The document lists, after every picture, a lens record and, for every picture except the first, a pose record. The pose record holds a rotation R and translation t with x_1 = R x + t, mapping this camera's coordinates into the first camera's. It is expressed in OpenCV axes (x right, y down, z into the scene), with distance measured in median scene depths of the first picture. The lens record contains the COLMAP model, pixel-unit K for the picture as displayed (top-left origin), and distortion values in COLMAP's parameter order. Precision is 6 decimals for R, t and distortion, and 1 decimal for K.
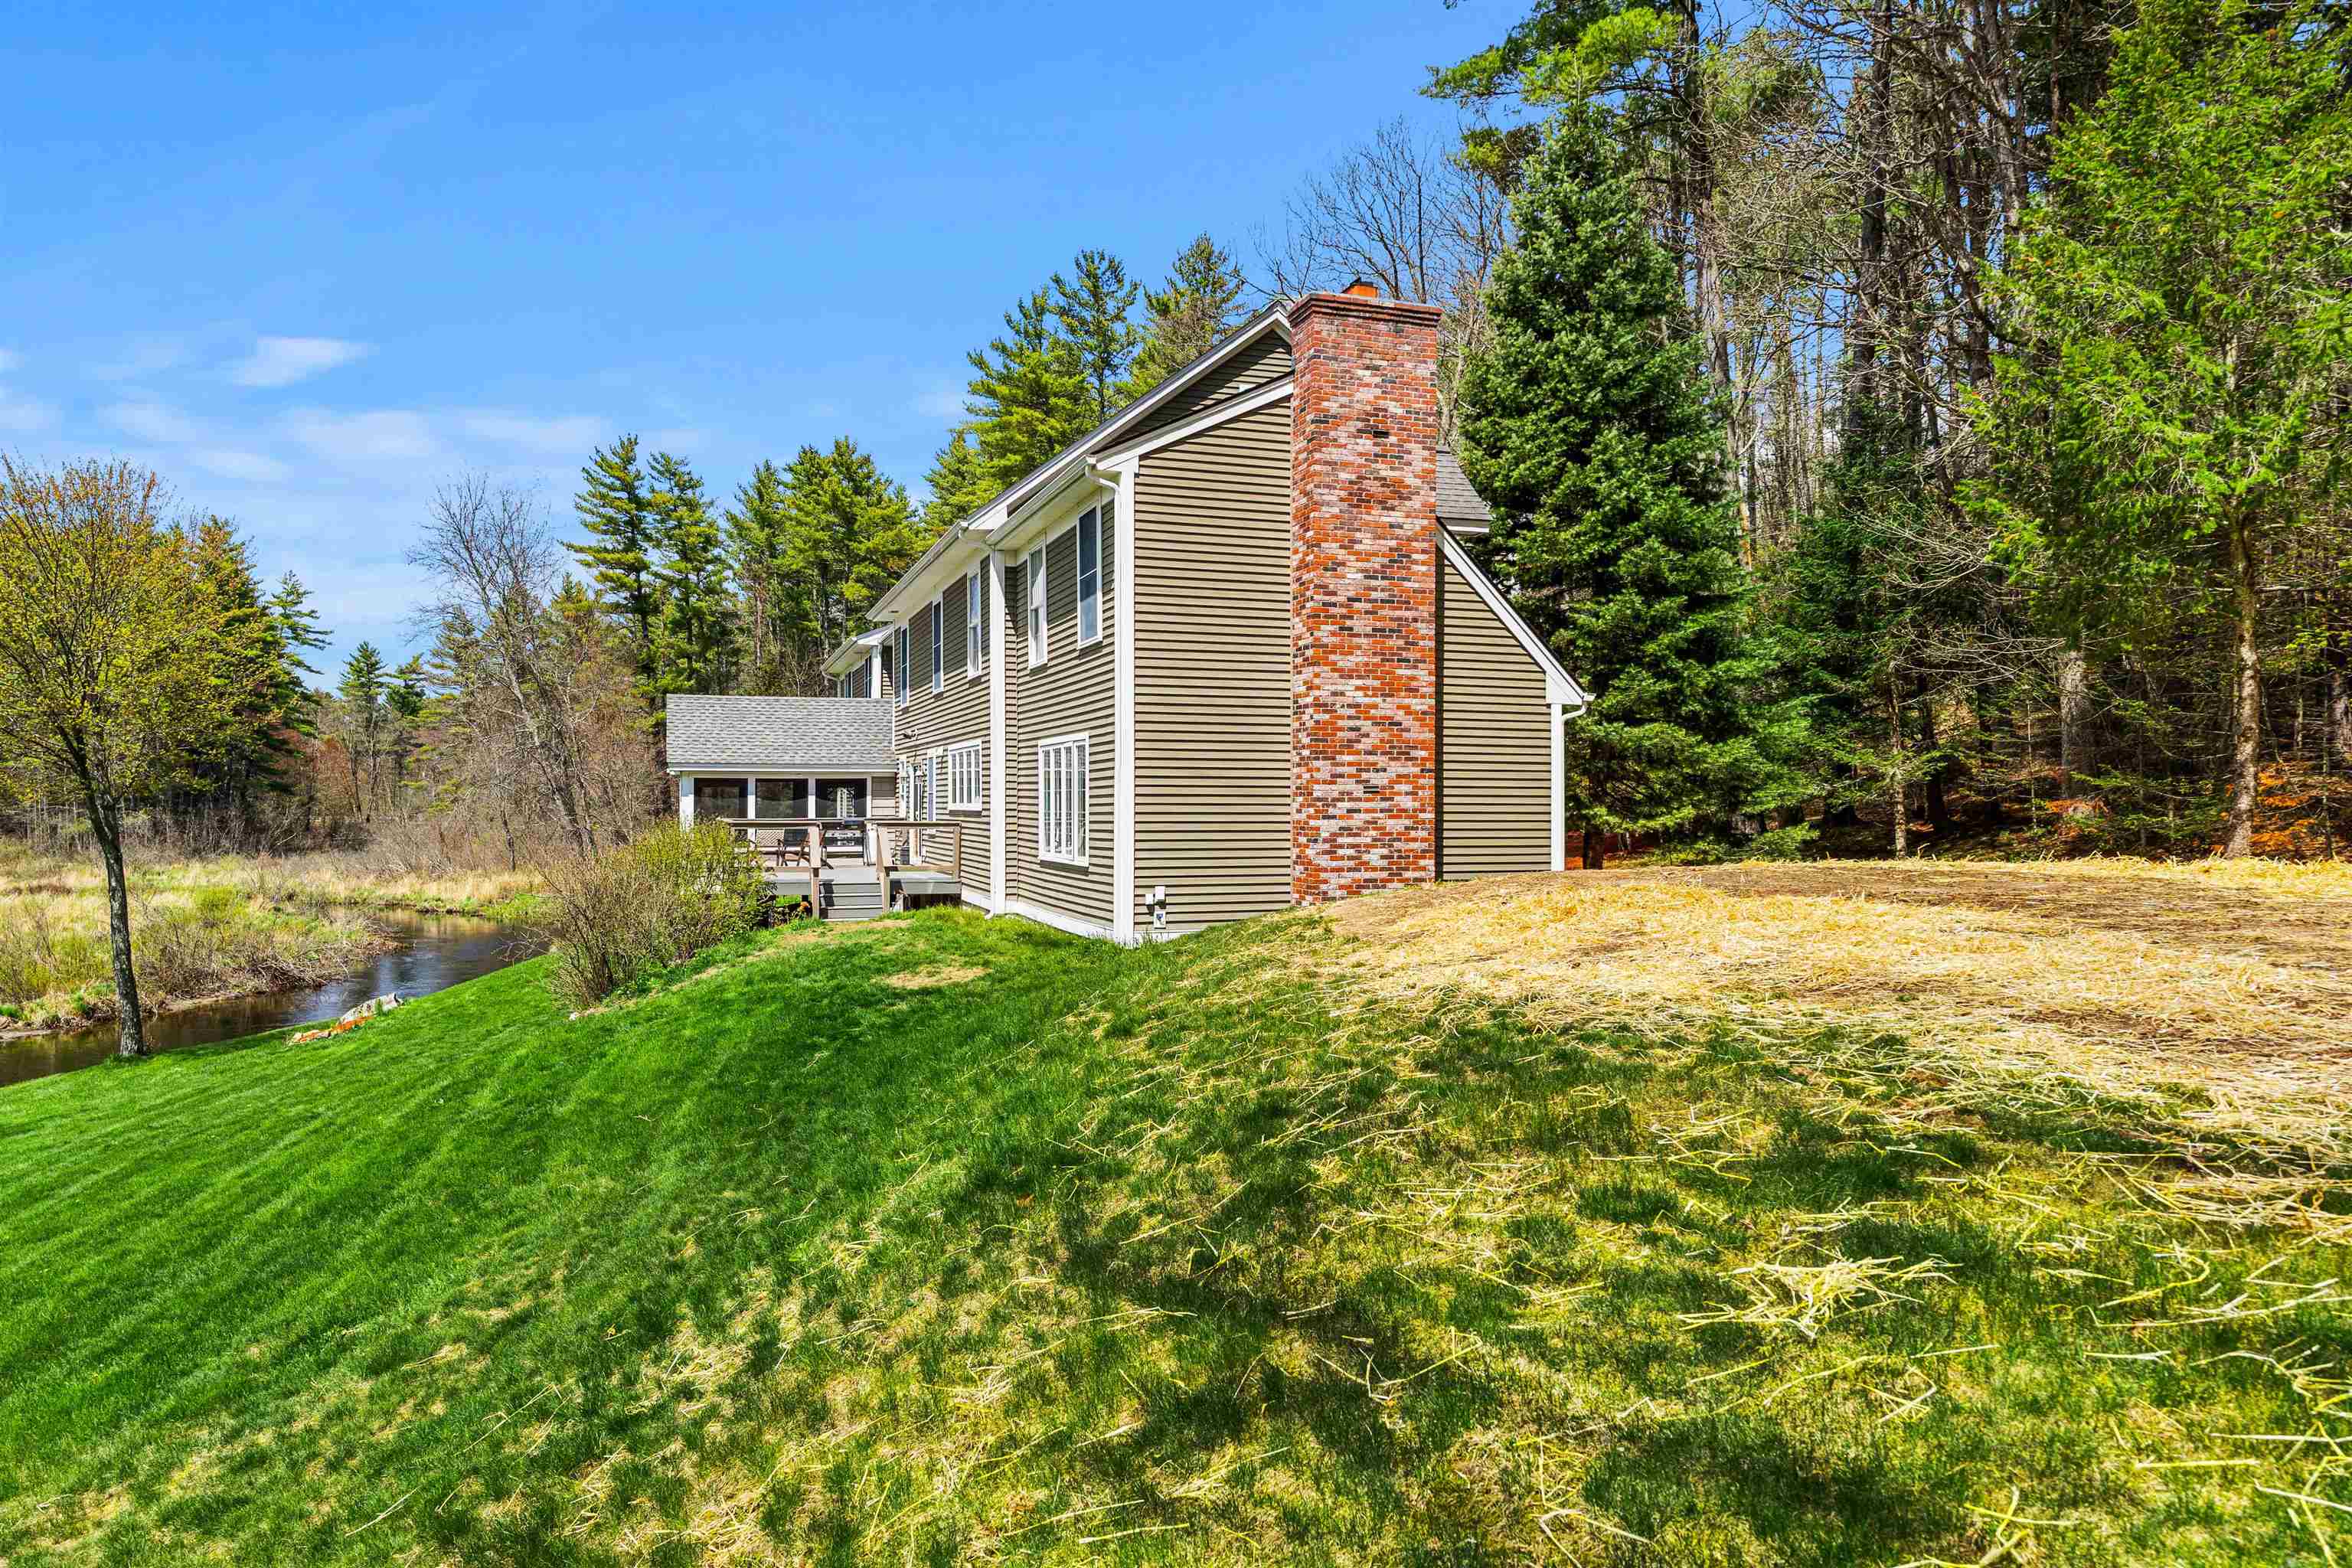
lens RADIAL K [[1507.3, 0, 1176.0], [0, 1507.3, 784.0], [0, 0, 1]] dist [0.002496, 0.001344]
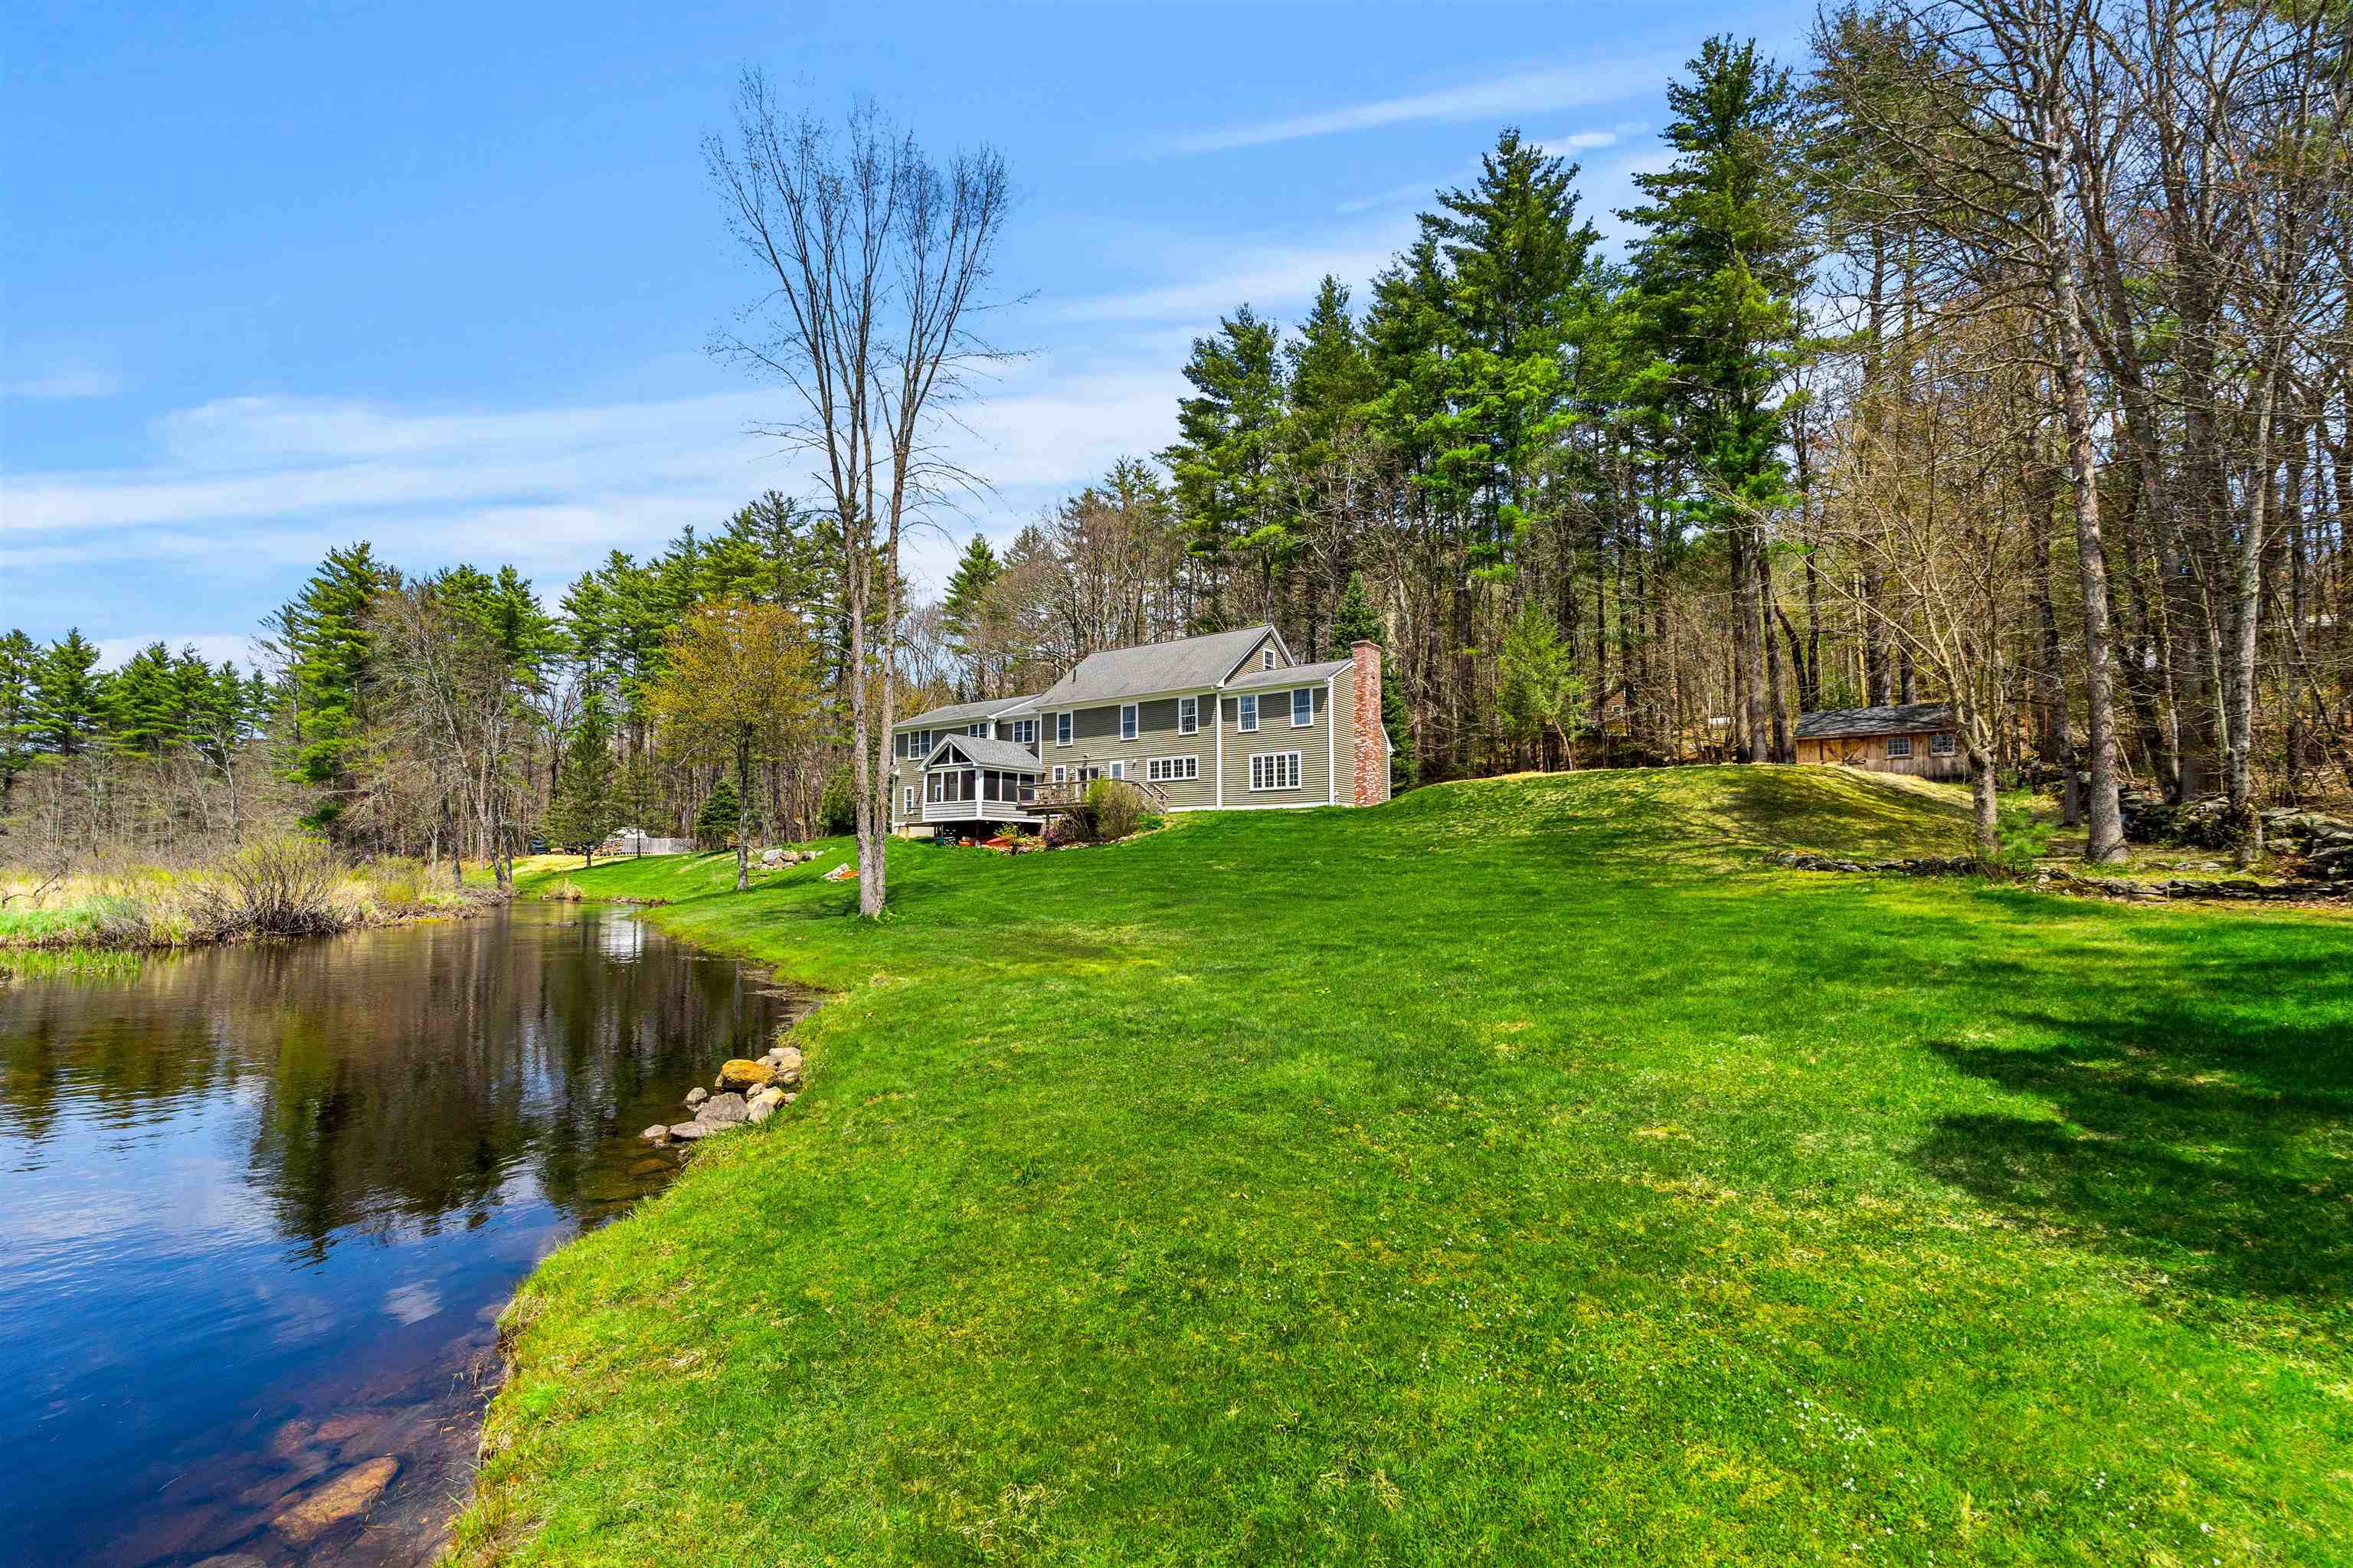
lens RADIAL K [[1041.3, 0, 1176.5], [0, 1041.3, 784.0], [0, 0, 1]] dist [0.002743, 0.000244]
pose [[0.818881, 0.046209, 0.572100, -1.556243], [-0.008468, 0.997618, -0.068458, 0.196779], [-0.573901, 0.051215, 0.817322, -0.767401]]
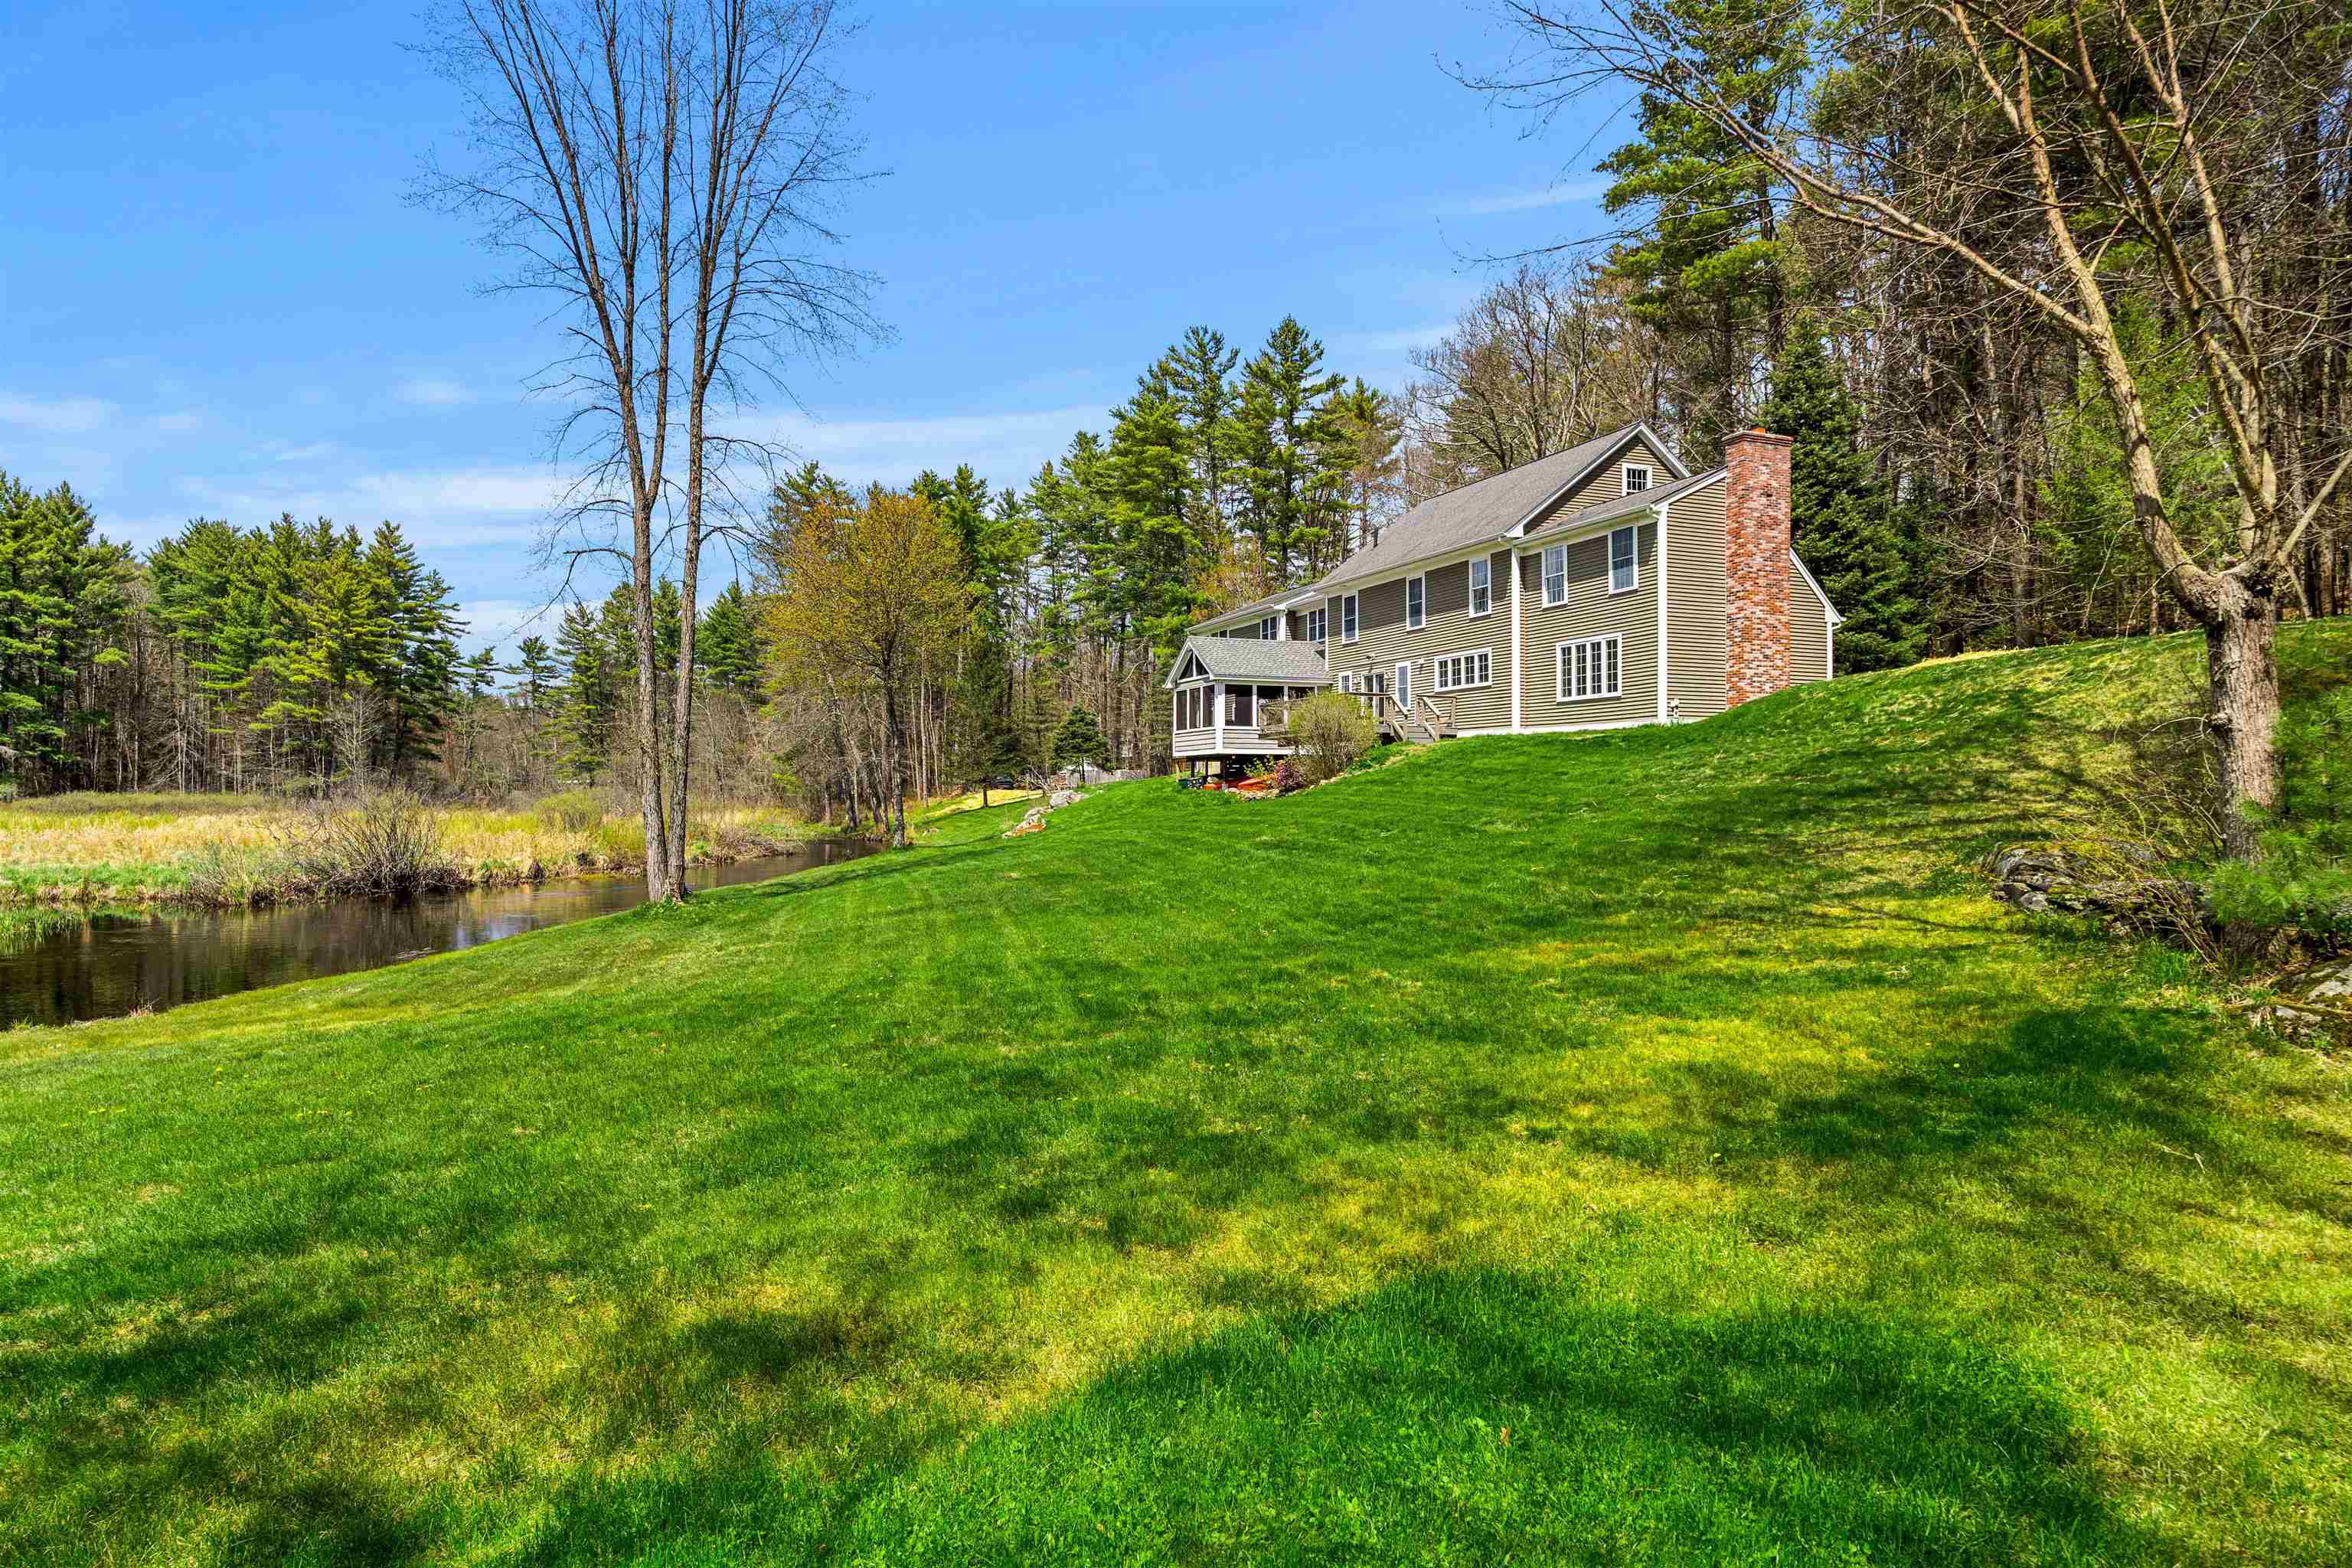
lens RADIAL K [[1371.2, 0, 1176.0], [0, 1371.2, 784.0], [0, 0, 1]] dist [-0.008030, -0.001417]
pose [[0.997592, 0.000060, 0.069355, -0.748911], [-0.000448, 0.999984, 0.005578, 0.154228], [-0.069353, -0.005595, 0.997576, -0.809411]]
